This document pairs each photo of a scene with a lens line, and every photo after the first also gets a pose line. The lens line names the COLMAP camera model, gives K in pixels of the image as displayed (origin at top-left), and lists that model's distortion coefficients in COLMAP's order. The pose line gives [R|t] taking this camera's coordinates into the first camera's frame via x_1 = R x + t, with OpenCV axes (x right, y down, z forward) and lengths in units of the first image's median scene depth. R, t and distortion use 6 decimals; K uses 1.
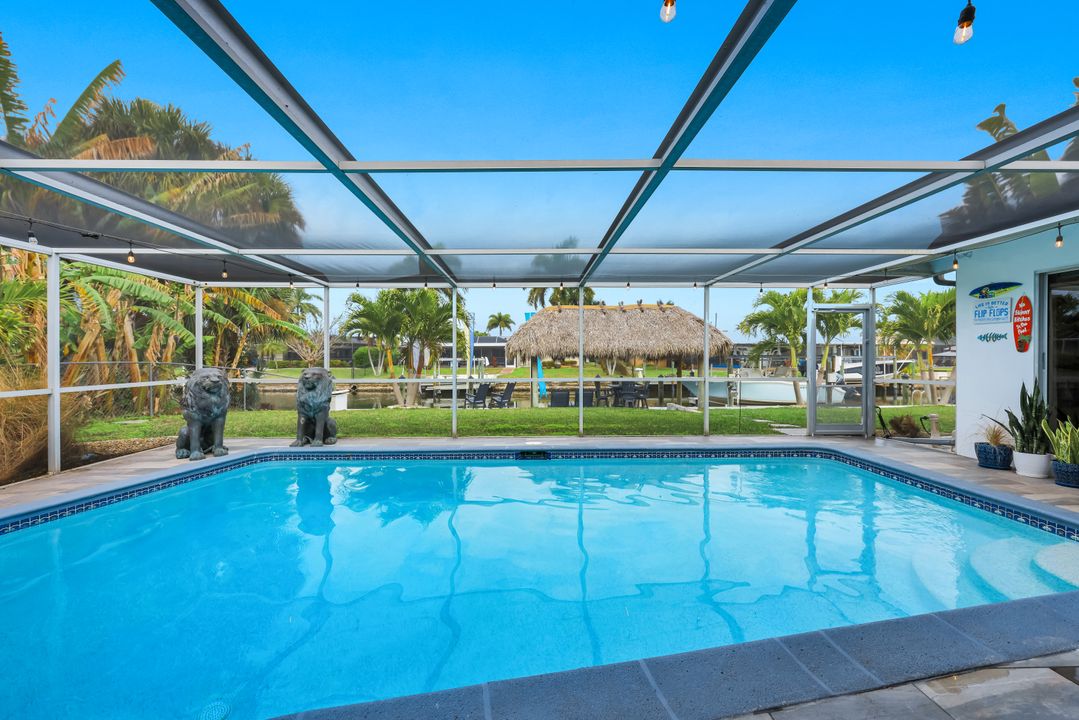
lens RADIAL K [[359.9, 0, 539.5], [0, 359.9, 360.0], [0, 0, 1]] dist [-0.000136, 0.000002]
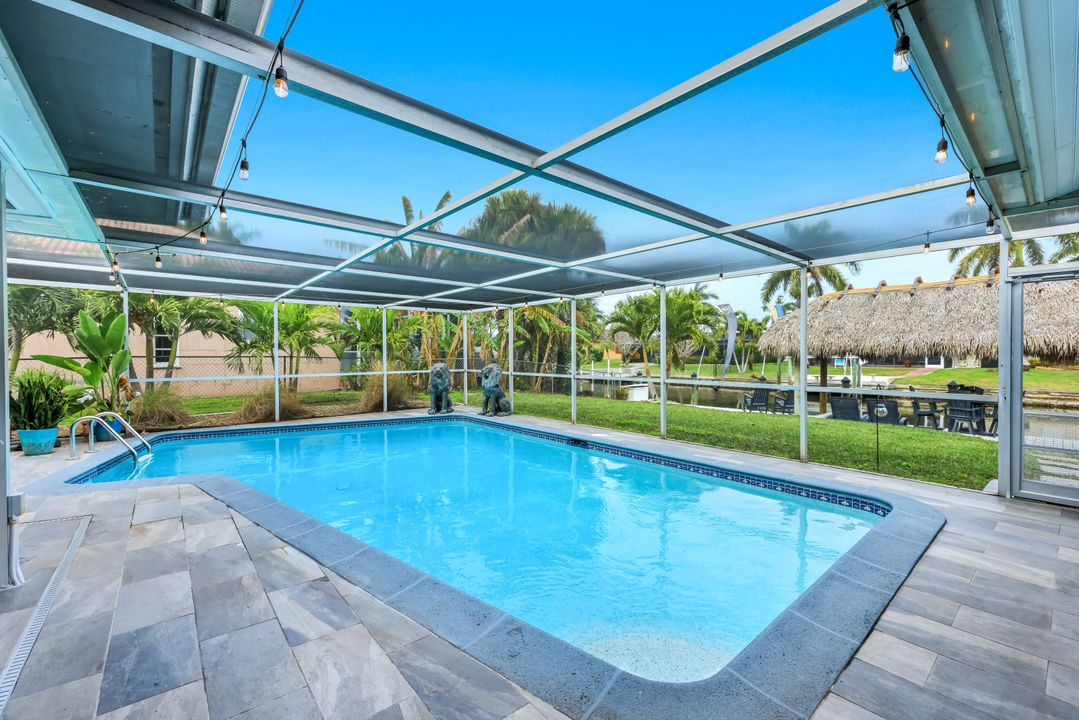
lens RADIAL K [[447.7, 0, 540.2], [0, 447.7, 356.6], [0, 0, 1]] dist [0.001353, 0.000319]
pose [[0.645467, 0.002565, -0.763784, 0.757119], [-0.000735, 0.999996, 0.002737, -0.010761], [0.763788, -0.001206, 0.645466, -0.016793]]
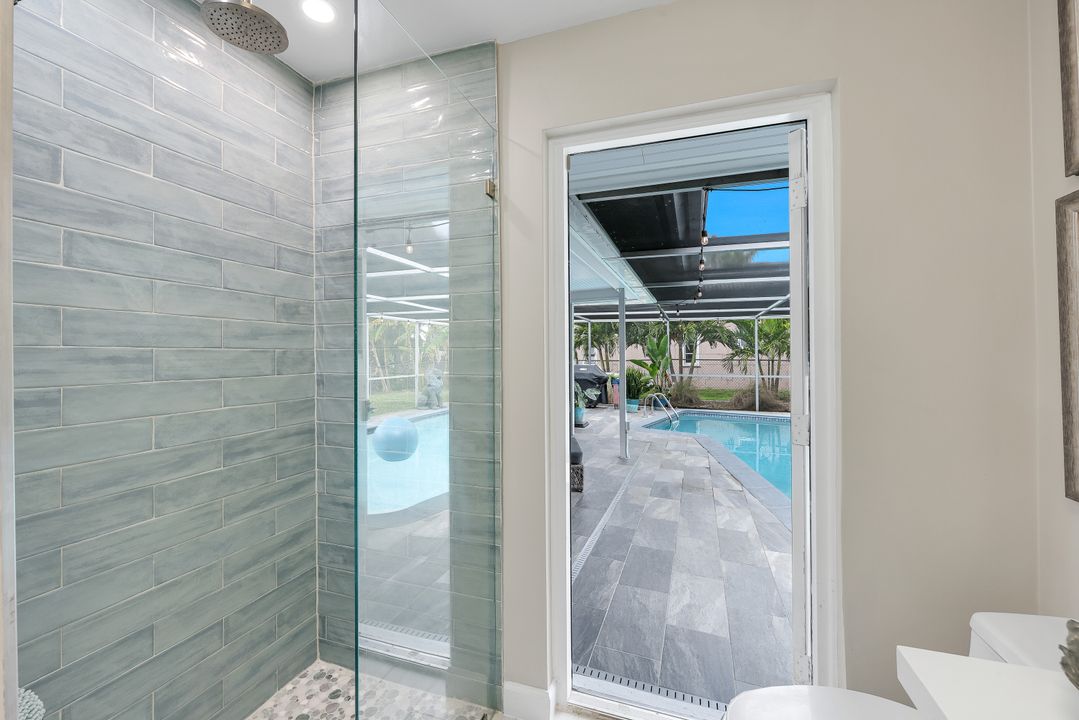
lens RADIAL K [[441.2, 0, 539.4], [0, 441.2, 351.5], [0, 0, 1]] dist [0.001376, 0.000190]
pose [[-0.334774, -0.004311, -0.942289, 1.141422], [-0.001425, 0.999991, -0.004068, -0.037097], [0.942297, -0.000019, -0.334777, 0.027388]]
